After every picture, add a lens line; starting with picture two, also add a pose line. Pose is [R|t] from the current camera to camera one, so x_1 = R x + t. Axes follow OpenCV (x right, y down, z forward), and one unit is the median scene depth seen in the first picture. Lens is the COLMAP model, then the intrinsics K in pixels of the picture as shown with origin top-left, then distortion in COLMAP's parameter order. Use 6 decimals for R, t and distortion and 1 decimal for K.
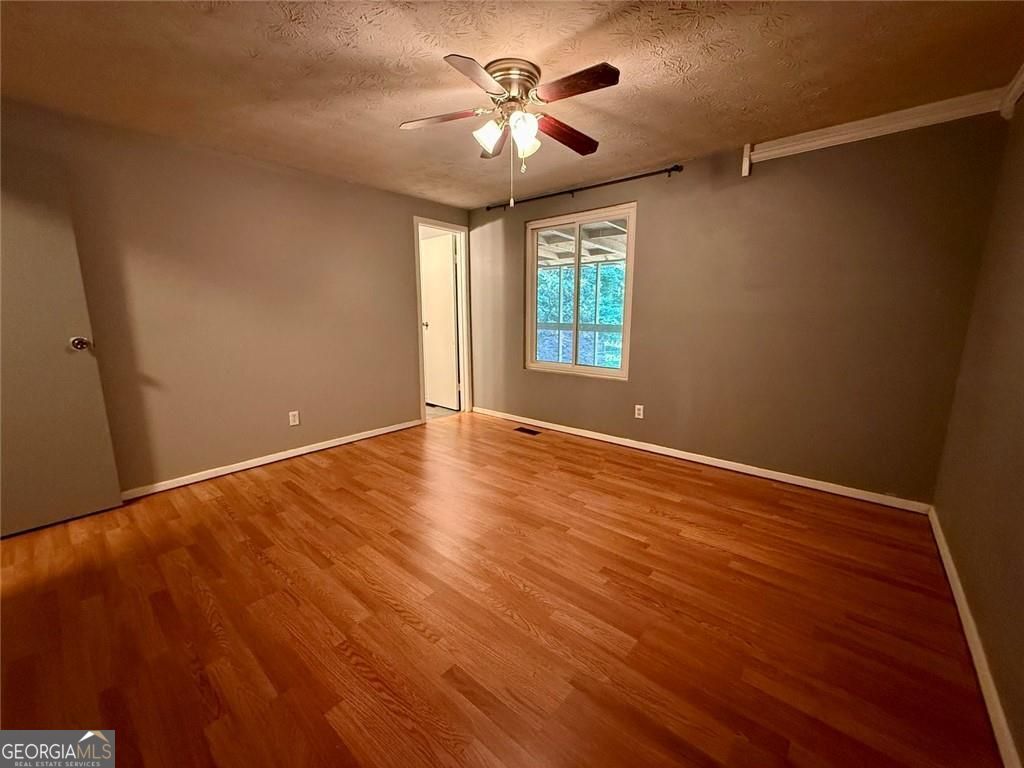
lens RADIAL K [[410.8, 0, 509.7], [0, 410.8, 383.9], [0, 0, 1]] dist [-0.001614, -0.000275]
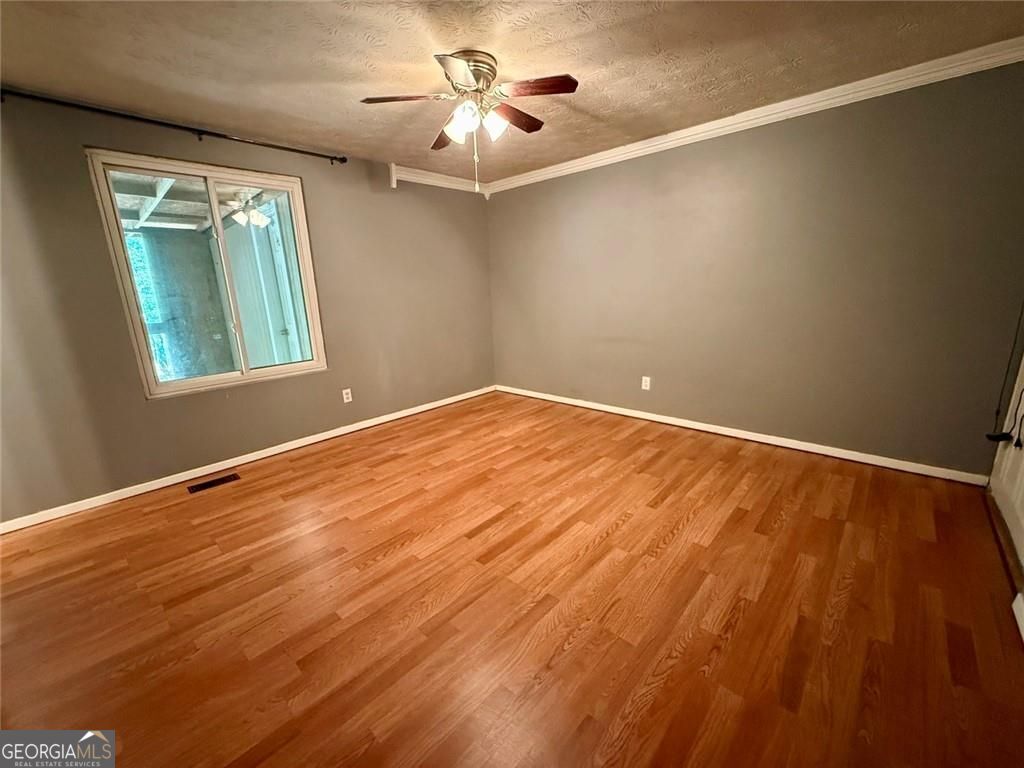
lens RADIAL K [[410.8, 0, 509.7], [0, 410.8, 383.9], [0, 0, 1]] dist [-0.001614, -0.000275]
pose [[0.032579, -0.229245, 0.972823, -0.890593], [0.215027, 0.952155, 0.217174, -0.128838], [-0.976064, 0.202108, 0.080315, 0.718352]]
